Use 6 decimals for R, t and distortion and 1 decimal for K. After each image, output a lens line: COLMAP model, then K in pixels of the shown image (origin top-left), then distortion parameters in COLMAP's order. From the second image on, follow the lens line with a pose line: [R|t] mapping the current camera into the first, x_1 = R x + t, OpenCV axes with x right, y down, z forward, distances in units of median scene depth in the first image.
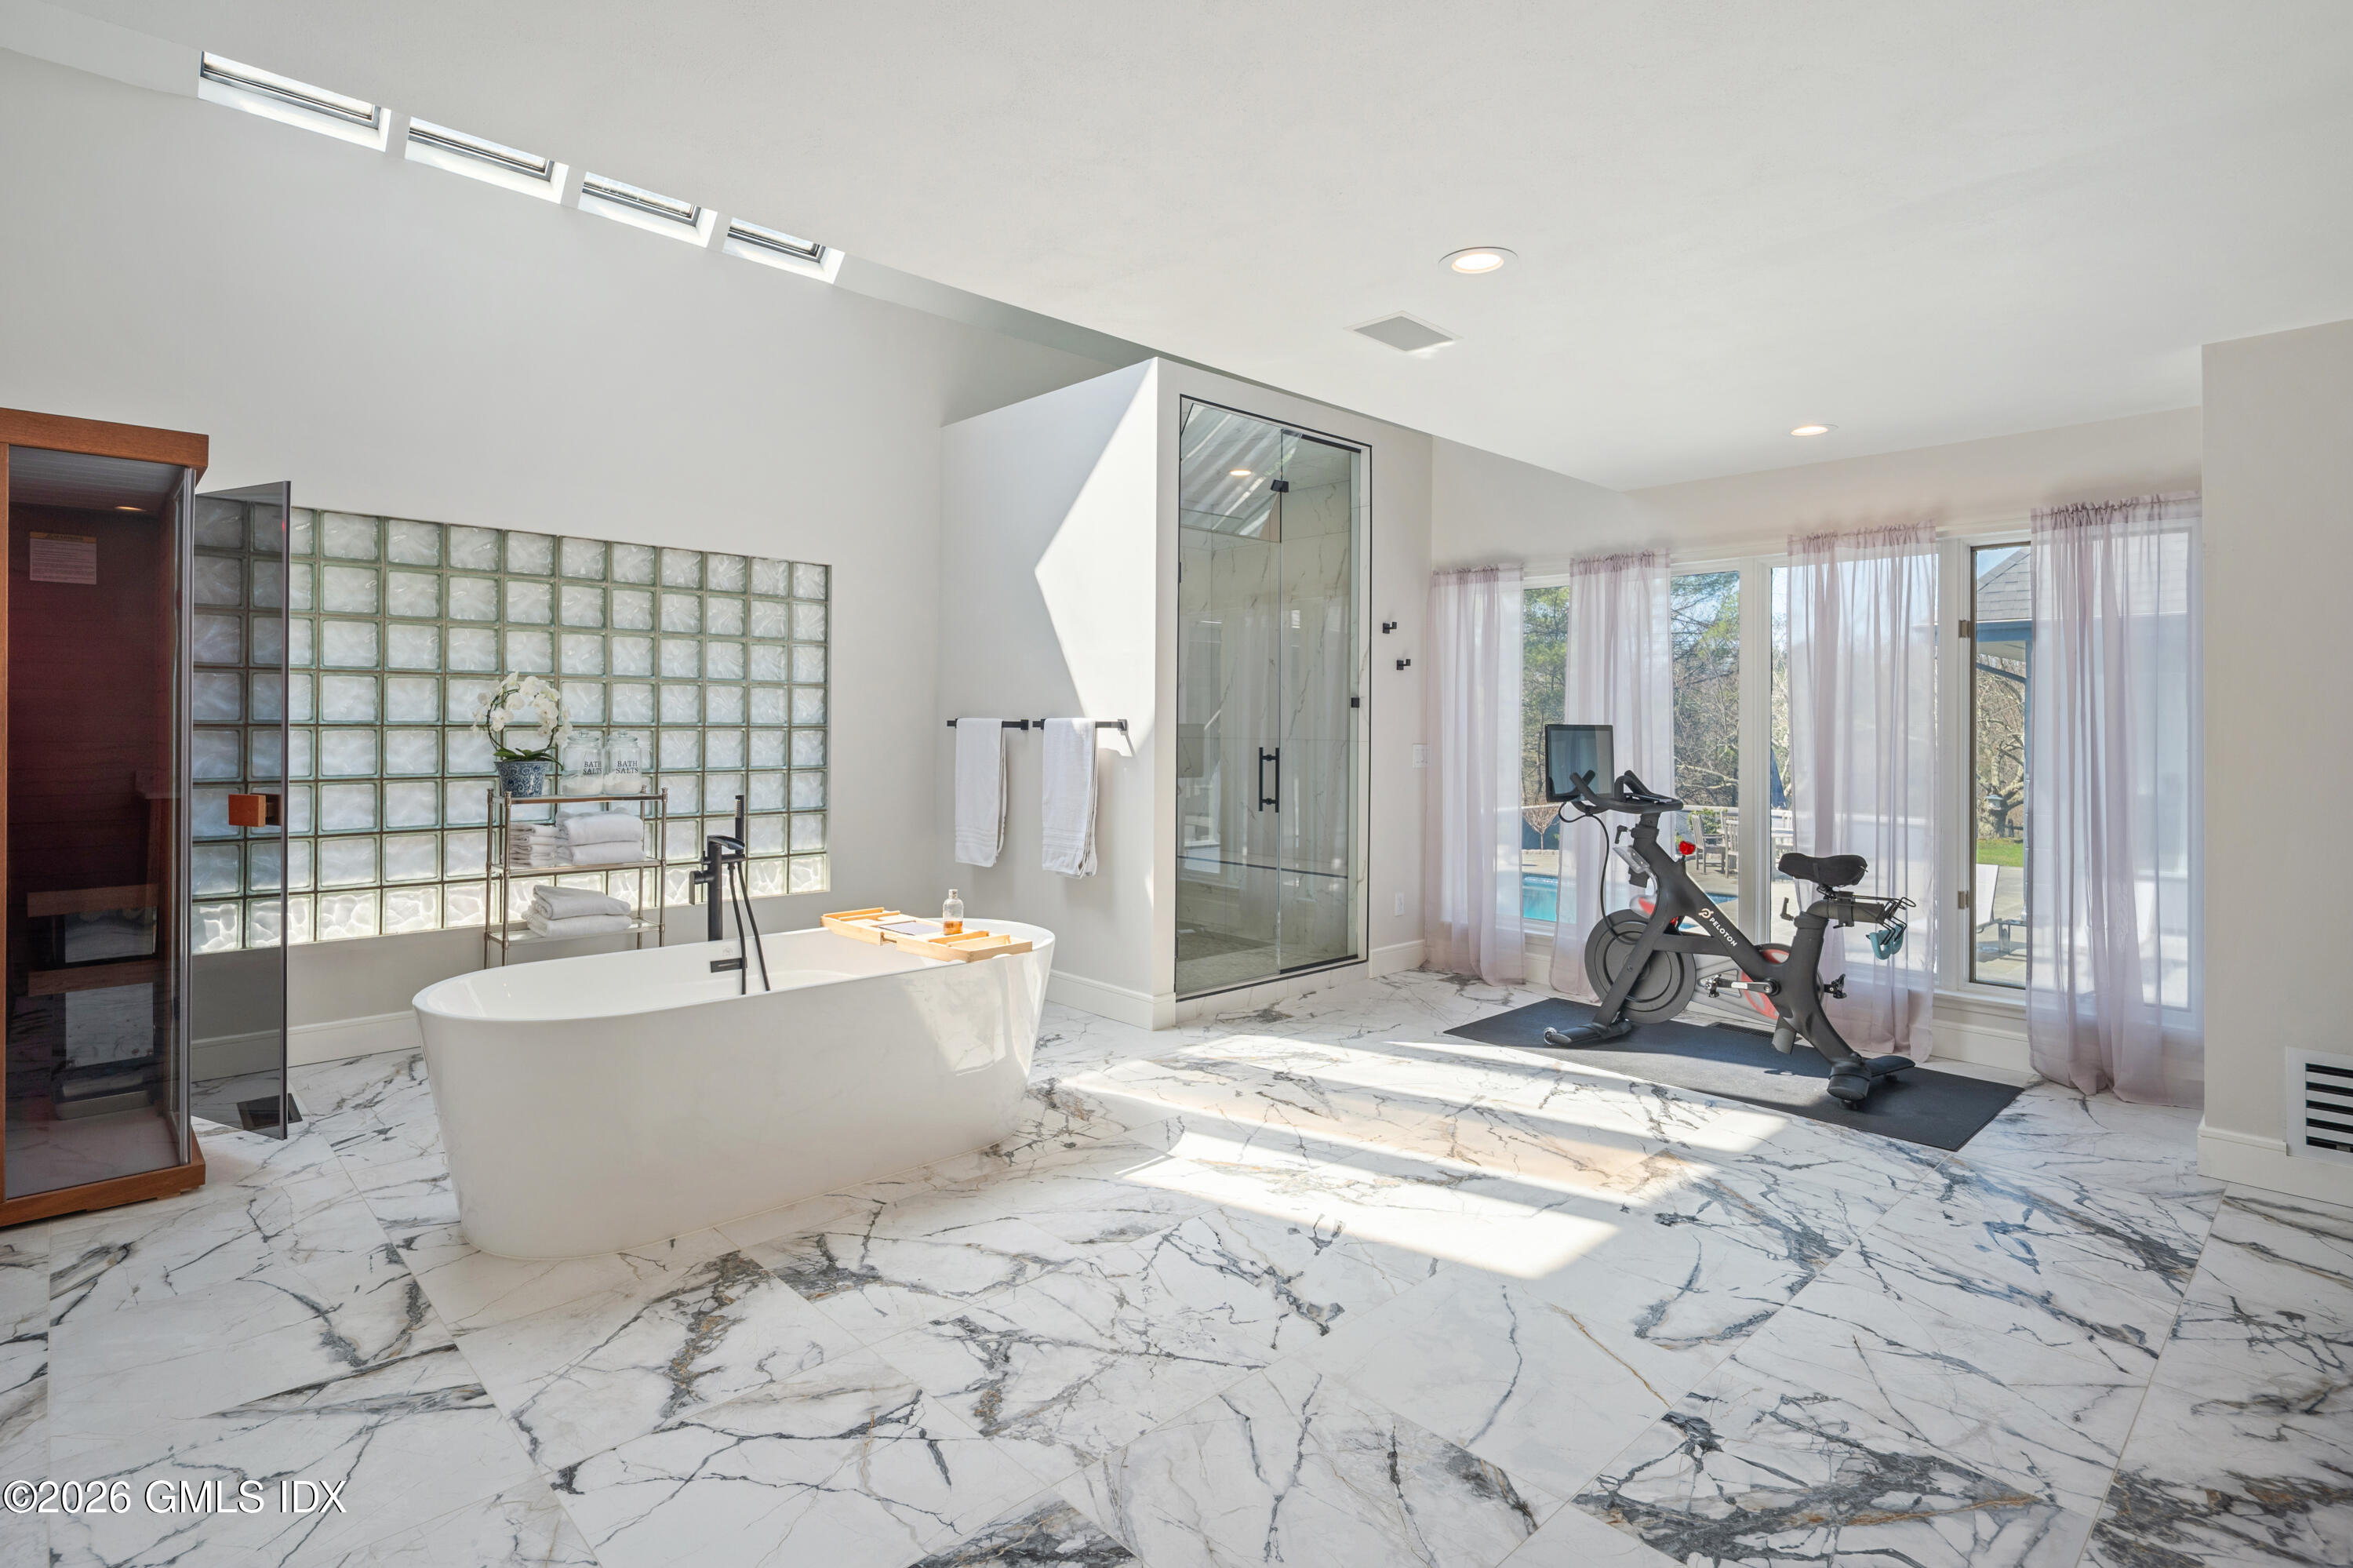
lens RADIAL K [[1164.1, 0, 1148.3], [0, 1164.1, 726.4], [0, 0, 1]] dist [0.005045, -0.003532]
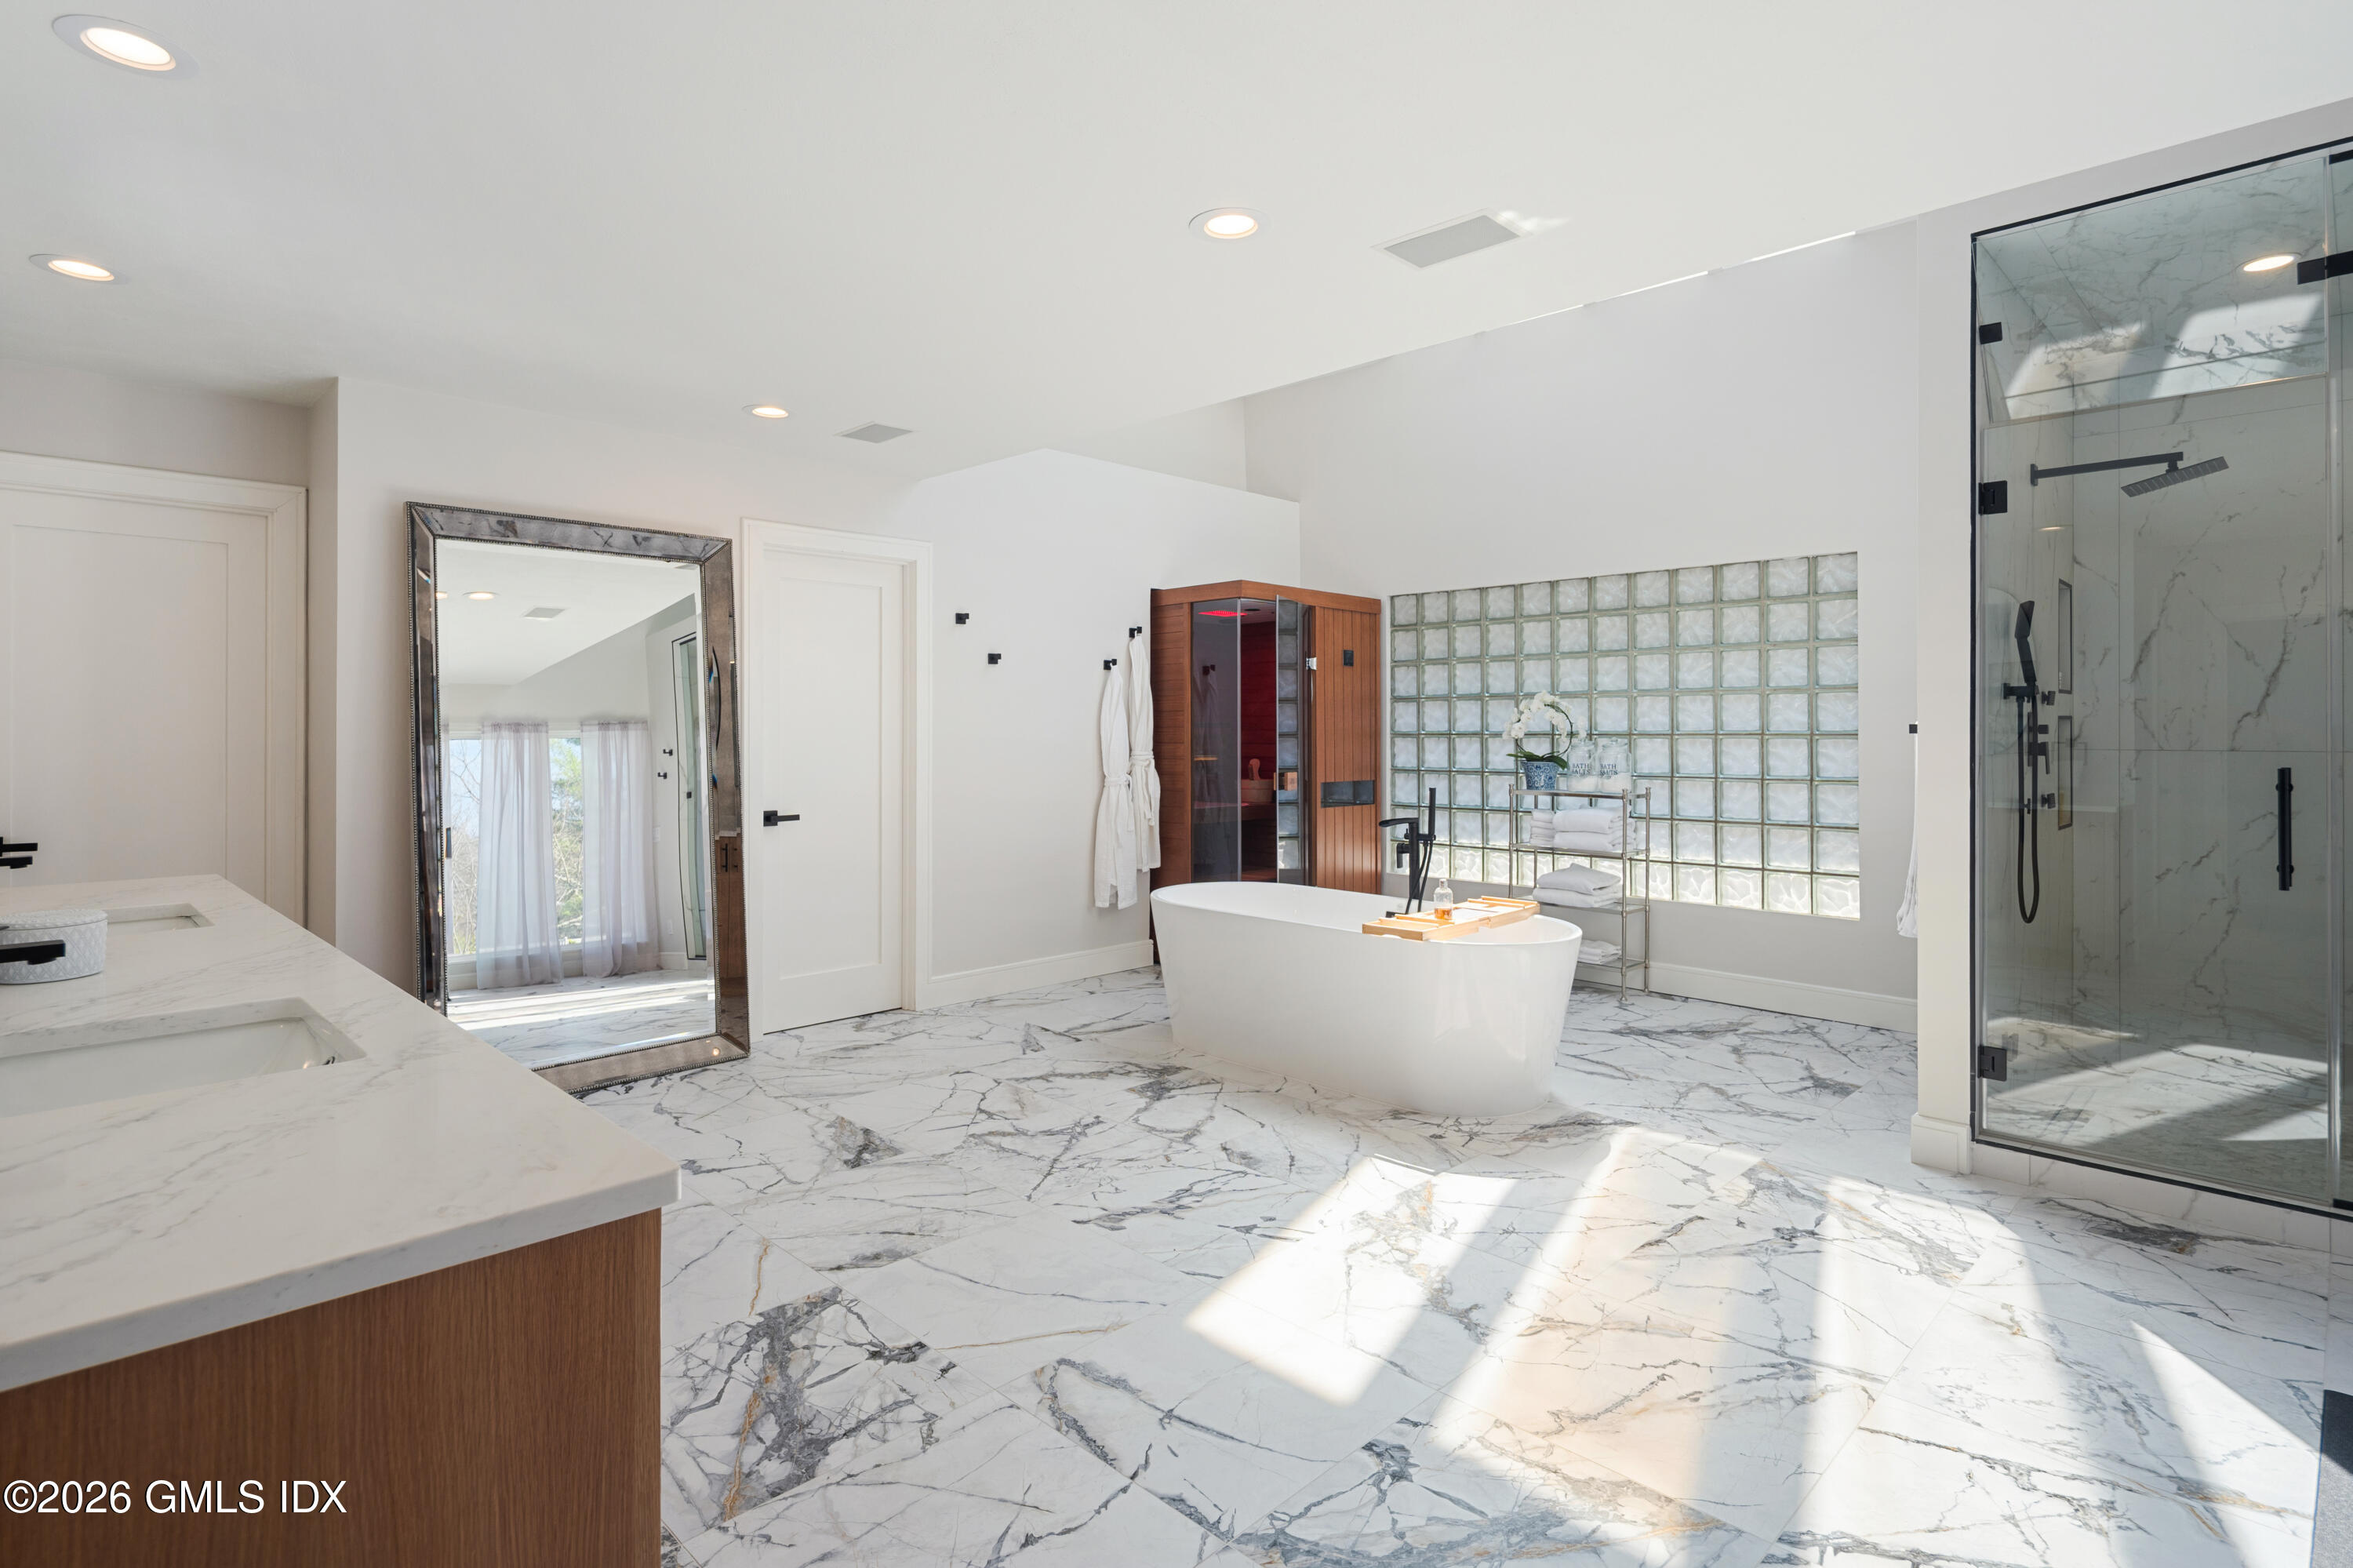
lens RADIAL K [[1164.1, 0, 1183.2], [0, 1164.1, 742.6], [0, 0, 1]] dist [0.005045, -0.003532]
pose [[0.049431, 0.002379, -0.998775, 1.045943], [-0.002071, 0.999995, 0.002279, 0.009819], [0.998775, 0.001956, 0.049436, 0.796303]]
